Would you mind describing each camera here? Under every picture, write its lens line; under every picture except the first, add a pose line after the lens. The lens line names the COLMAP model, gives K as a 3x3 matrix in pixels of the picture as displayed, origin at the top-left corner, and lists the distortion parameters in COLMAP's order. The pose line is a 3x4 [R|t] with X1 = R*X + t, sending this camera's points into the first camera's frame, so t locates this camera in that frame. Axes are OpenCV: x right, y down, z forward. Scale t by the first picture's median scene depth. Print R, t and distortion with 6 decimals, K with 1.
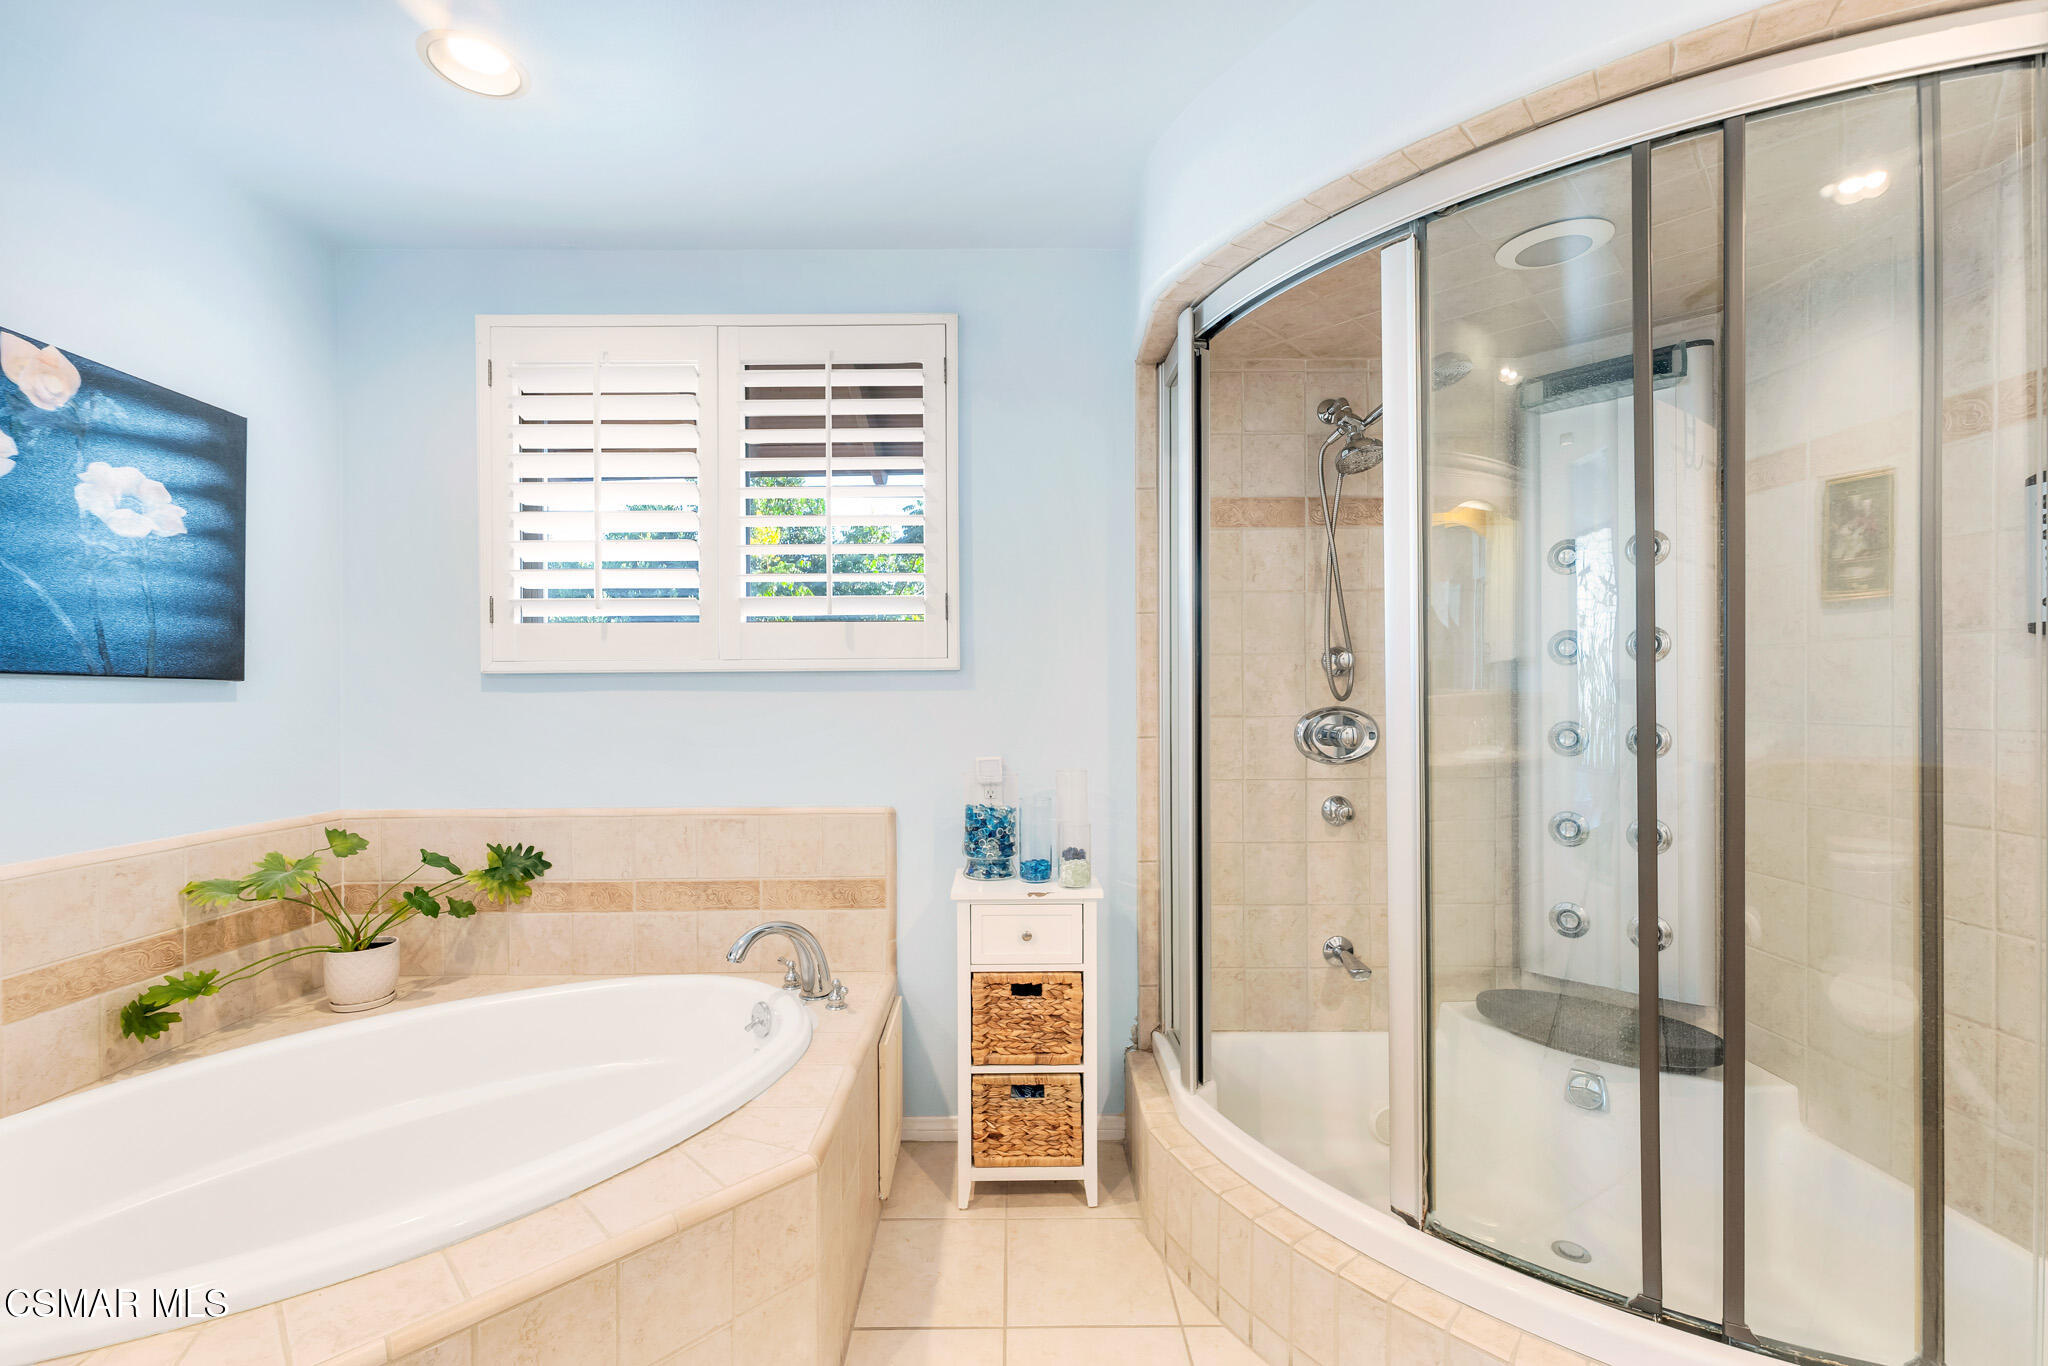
lens RADIAL K [[862.8, 0, 1012.0], [0, 862.8, 692.7], [0, 0, 1]] dist [0.003009, -0.000743]
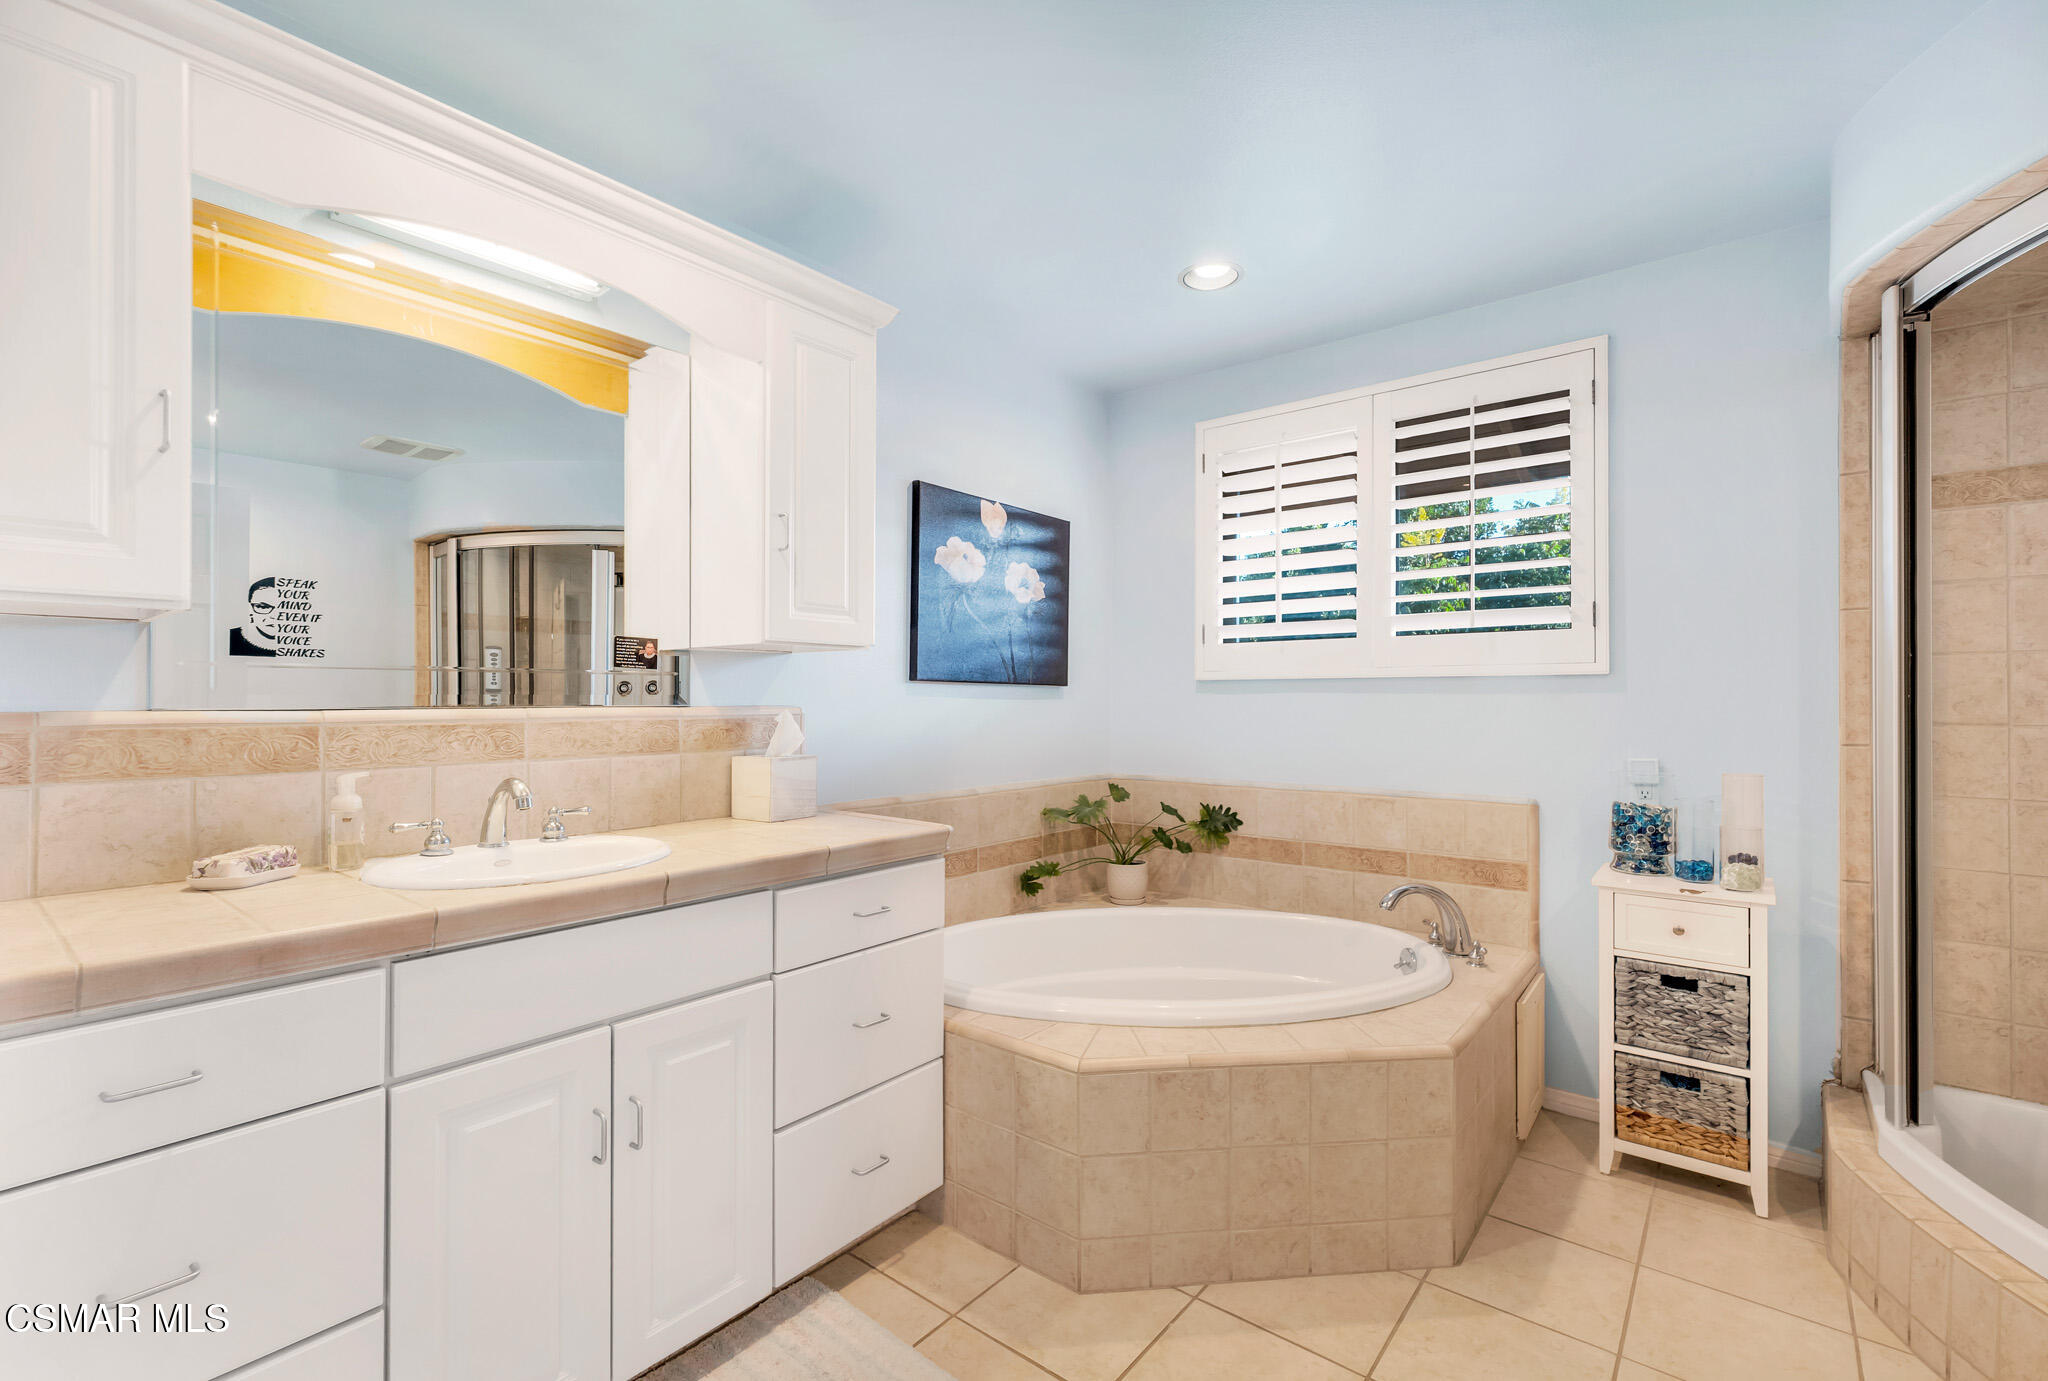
lens RADIAL K [[884.8, 0, 1007.7], [0, 884.8, 697.3], [0, 0, 1]] dist [0.003516, -0.002004]
pose [[0.761336, 0.005373, -0.648335, 0.088253], [-0.004190, 0.999986, 0.003367, 0.001868], [0.648344, 0.000153, 0.761348, -0.319849]]
